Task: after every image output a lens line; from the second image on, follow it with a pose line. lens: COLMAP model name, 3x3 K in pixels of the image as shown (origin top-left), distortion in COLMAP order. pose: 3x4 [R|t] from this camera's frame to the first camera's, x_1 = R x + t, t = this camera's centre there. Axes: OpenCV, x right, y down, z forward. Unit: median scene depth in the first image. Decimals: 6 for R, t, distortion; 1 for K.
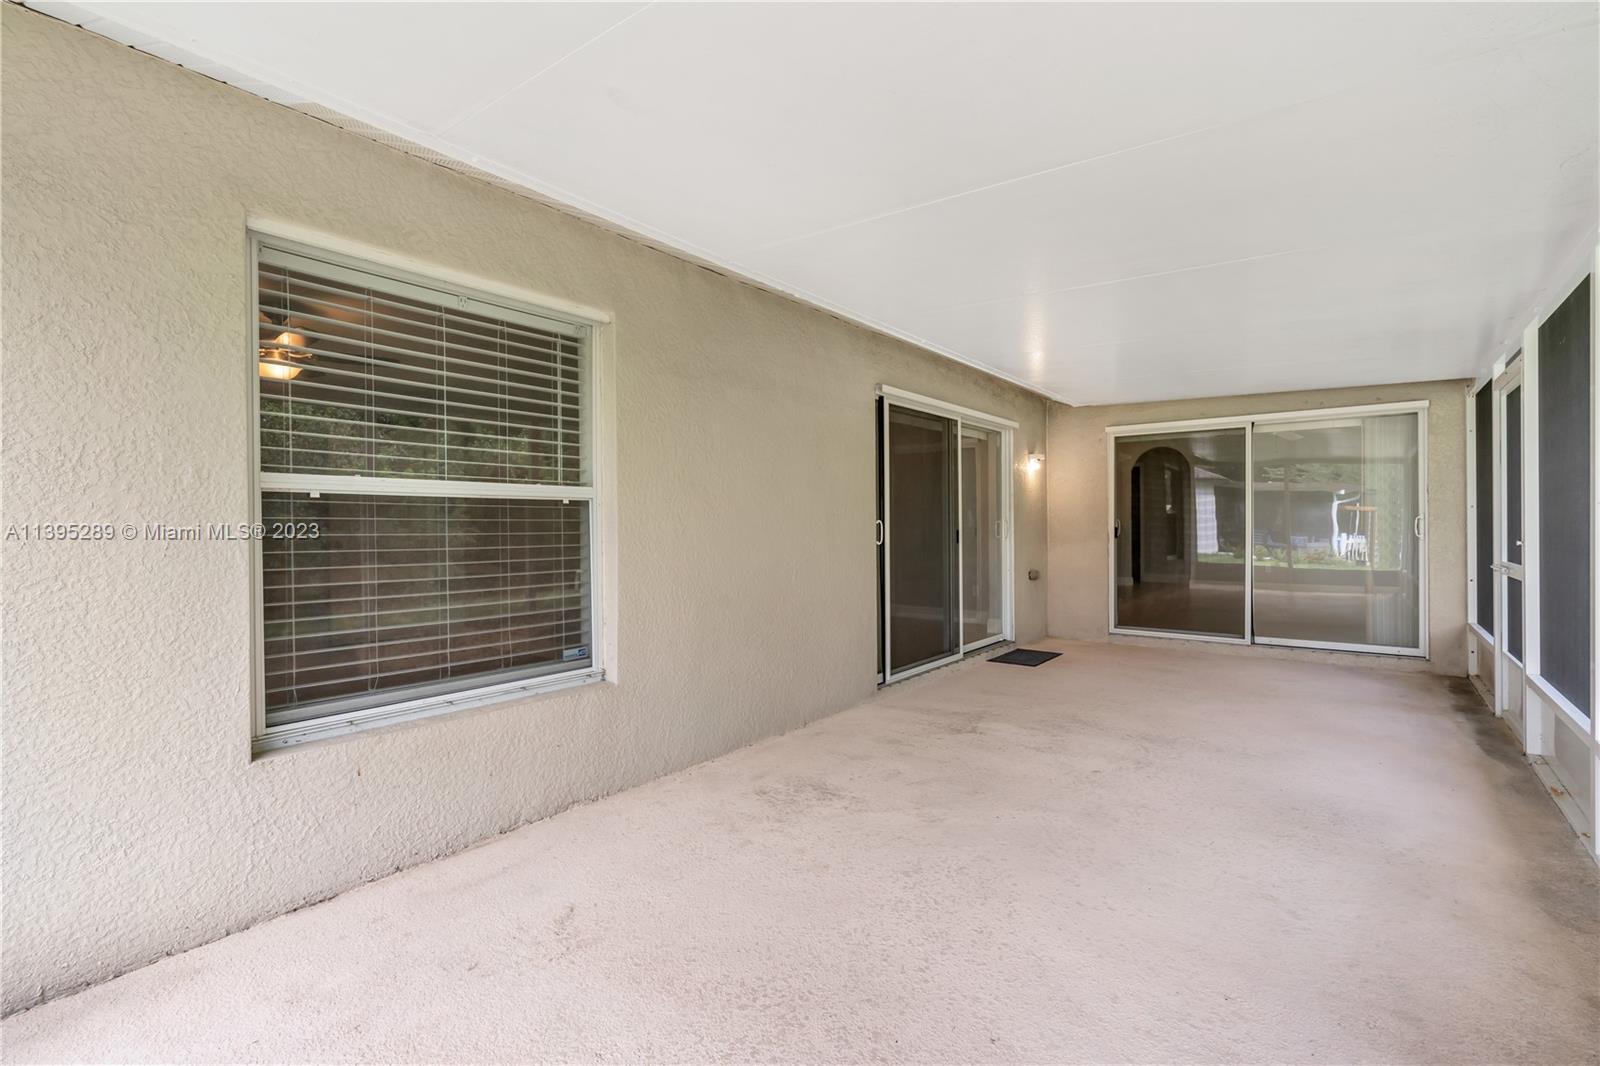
lens RADIAL K [[737.6, 0, 802.9], [0, 737.6, 530.3], [0, 0, 1]] dist [-0.002897, 0.000752]
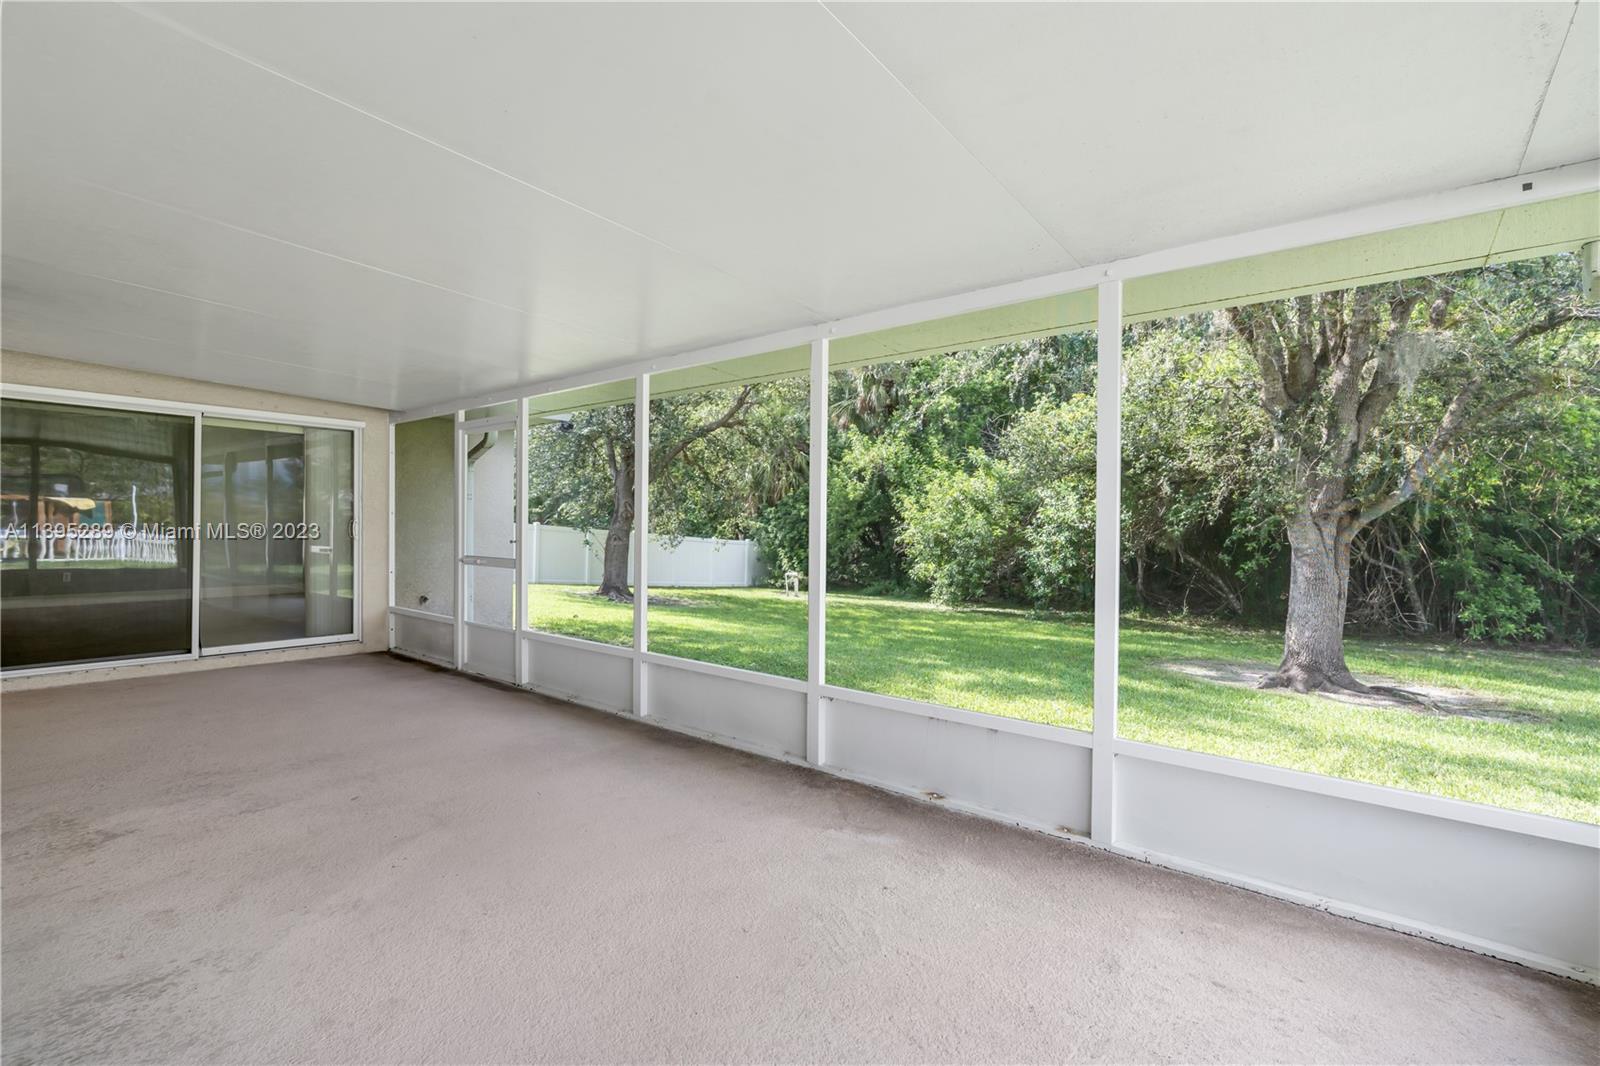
lens RADIAL K [[737.6, 0, 802.9], [0, 737.6, 530.3], [0, 0, 1]] dist [-0.002897, 0.000752]
pose [[0.007463, 0.000698, 0.999972, -0.433145], [-0.001345, 0.999999, -0.000688, -0.003538], [-0.999971, -0.001340, 0.007464, 0.374855]]
